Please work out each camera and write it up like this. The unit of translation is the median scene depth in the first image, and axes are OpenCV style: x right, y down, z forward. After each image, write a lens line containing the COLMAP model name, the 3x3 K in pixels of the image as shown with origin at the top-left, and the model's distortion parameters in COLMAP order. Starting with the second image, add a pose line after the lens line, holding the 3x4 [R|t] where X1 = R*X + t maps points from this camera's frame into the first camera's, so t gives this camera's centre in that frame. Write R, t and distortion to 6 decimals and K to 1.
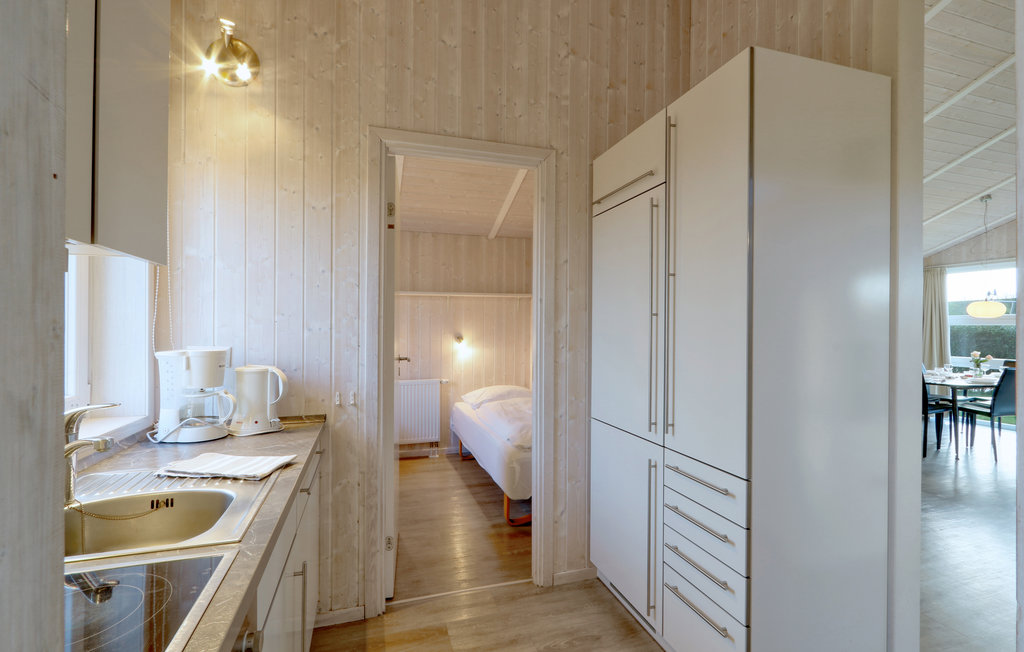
lens RADIAL K [[484.3, 0, 515.5], [0, 484.3, 323.4], [0, 0, 1]] dist [0.005263, -0.001741]
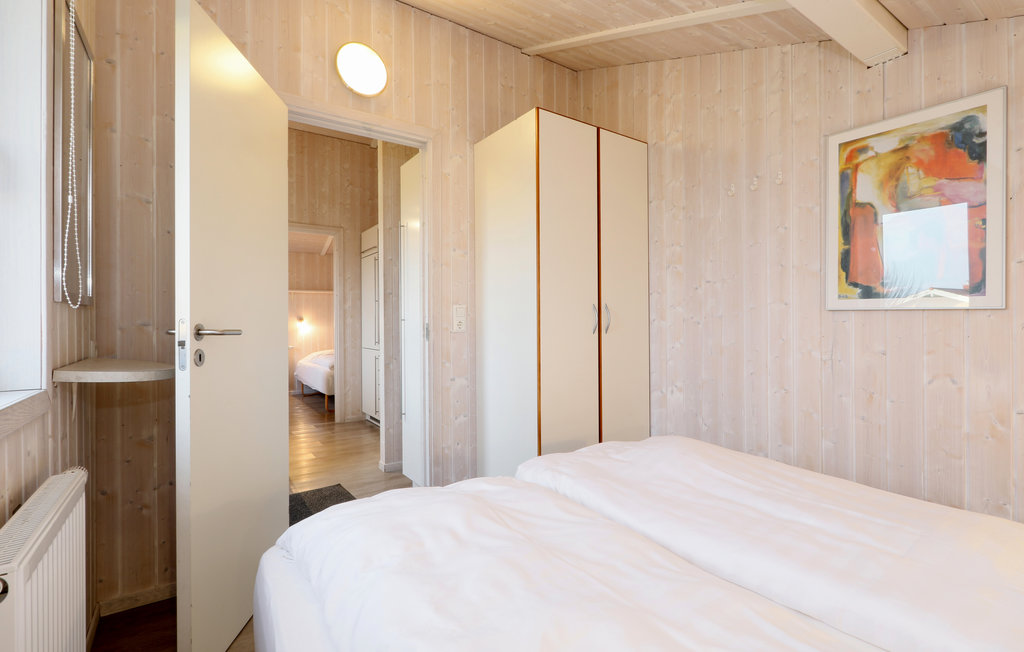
lens RADIAL K [[484.3, 0, 518.8], [0, 484.3, 323.2], [0, 0, 1]] dist [0.005263, -0.001741]
pose [[0.957496, -0.011599, 0.288212, 0.107064], [0.008137, 0.999880, 0.013207, 0.029208], [-0.288331, -0.010301, 0.957475, -0.704055]]
